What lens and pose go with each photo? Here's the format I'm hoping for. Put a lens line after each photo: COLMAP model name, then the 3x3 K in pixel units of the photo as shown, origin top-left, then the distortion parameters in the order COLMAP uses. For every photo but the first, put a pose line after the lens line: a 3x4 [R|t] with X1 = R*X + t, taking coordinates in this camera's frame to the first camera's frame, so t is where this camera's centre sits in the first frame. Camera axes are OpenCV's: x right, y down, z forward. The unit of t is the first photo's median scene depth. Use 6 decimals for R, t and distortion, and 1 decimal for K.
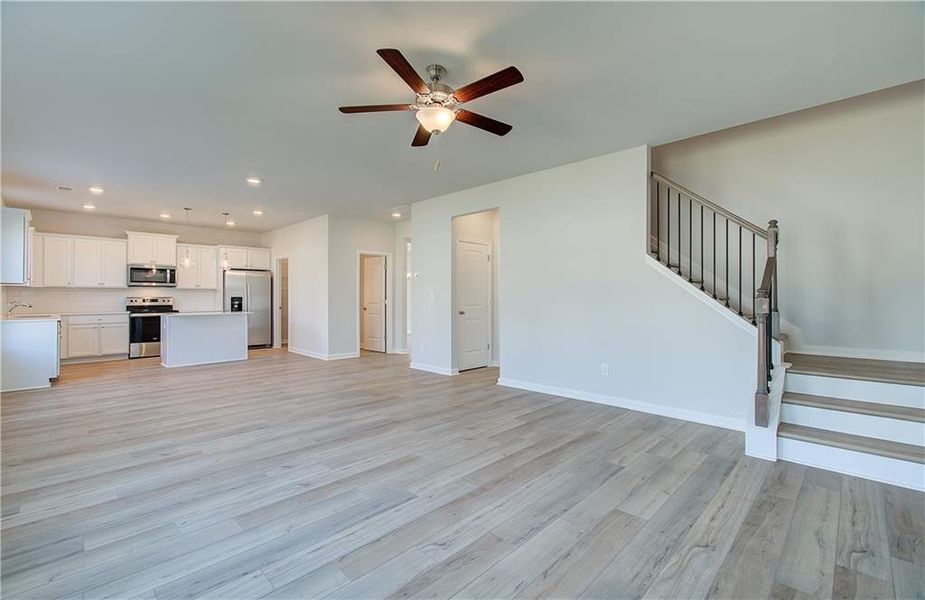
lens RADIAL K [[410.3, 0, 478.8], [0, 410.3, 293.8], [0, 0, 1]] dist [-0.016191, 0.007796]
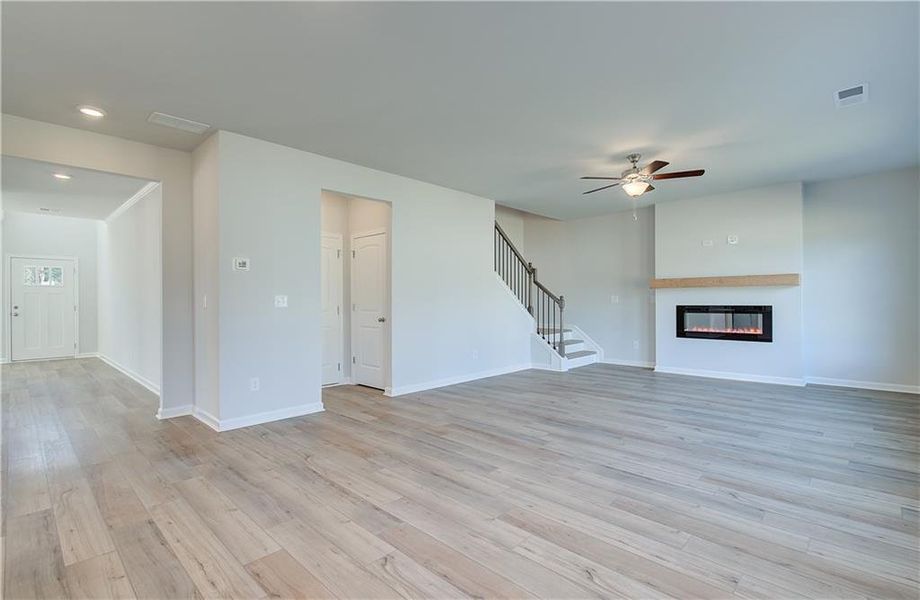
lens RADIAL K [[408.1, 0, 451.2], [0, 408.1, 321.3], [0, 0, 1]] dist [-0.016191, 0.007796]
pose [[0.038351, -0.052425, 0.997888, -1.244845], [-0.000097, 0.998623, 0.052467, 0.003677], [-0.999264, -0.002109, 0.038293, 1.204997]]
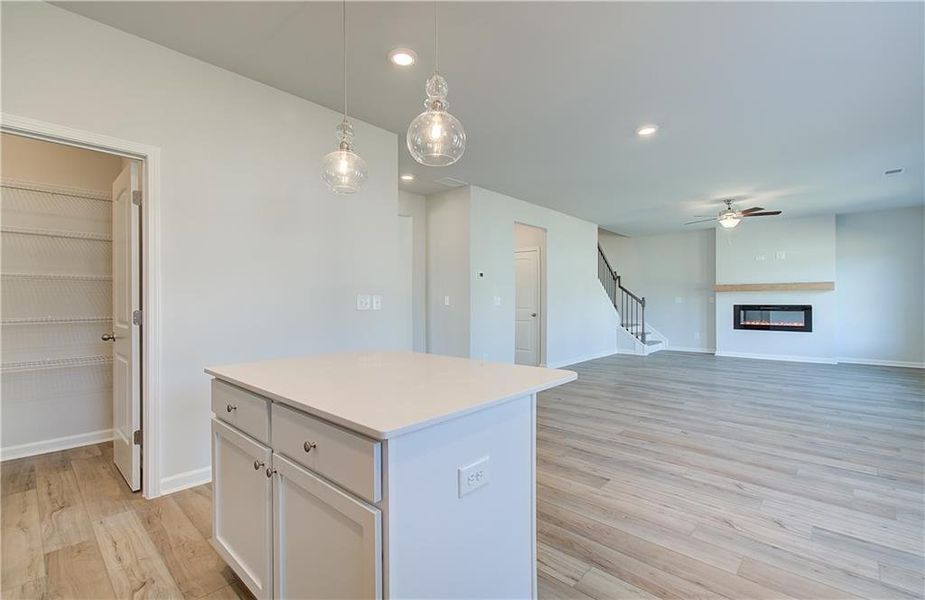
lens RADIAL K [[410.3, 0, 452.8], [0, 410.3, 311.3], [0, 0, 1]] dist [-0.016191, 0.007796]
pose [[0.005760, -0.026867, 0.999622, -1.731353], [-0.002114, 0.999636, 0.026880, 0.006156], [-0.999981, -0.002268, 0.005701, 1.835855]]
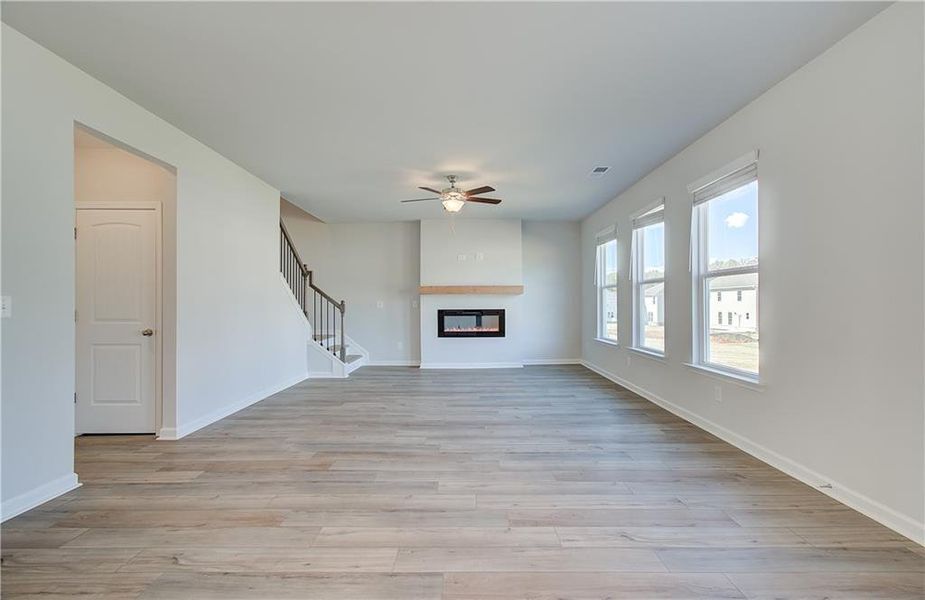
lens RADIAL K [[410.3, 0, 445.5], [0, 410.3, 306.0], [0, 0, 1]] dist [-0.016191, 0.007796]
pose [[-0.654505, 0.000554, 0.756057, -1.043716], [-0.001711, 0.999996, -0.002213, 0.014207], [-0.756056, -0.002742, -0.654502, 1.592369]]
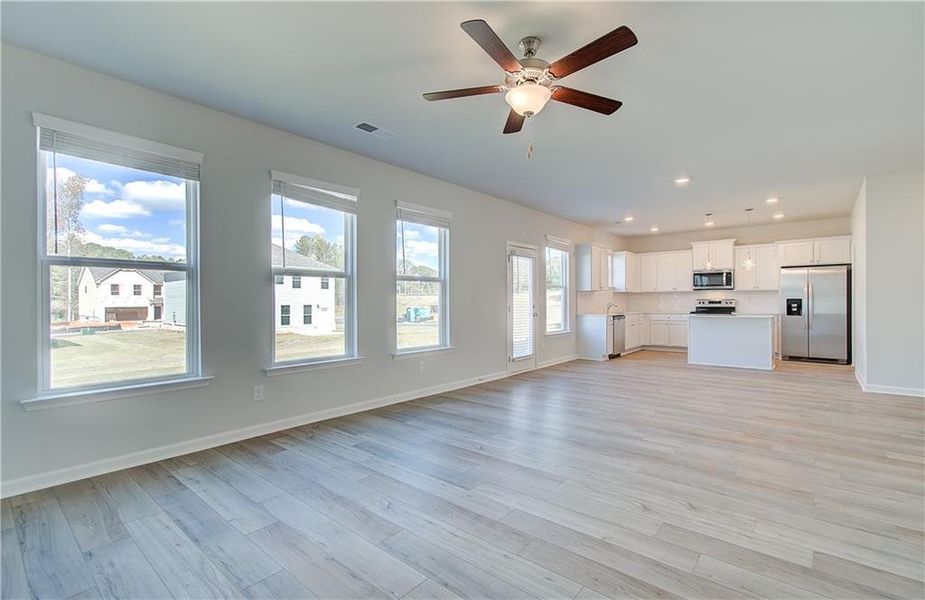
lens RADIAL K [[410.3, 0, 458.6], [0, 410.3, 303.8], [0, 0, 1]] dist [-0.016191, 0.007796]
pose [[0.041746, 0.006798, -0.999105, 0.559838], [0.014903, 0.999861, 0.007425, 0.003926], [0.999017, -0.015200, 0.041639, 0.582155]]
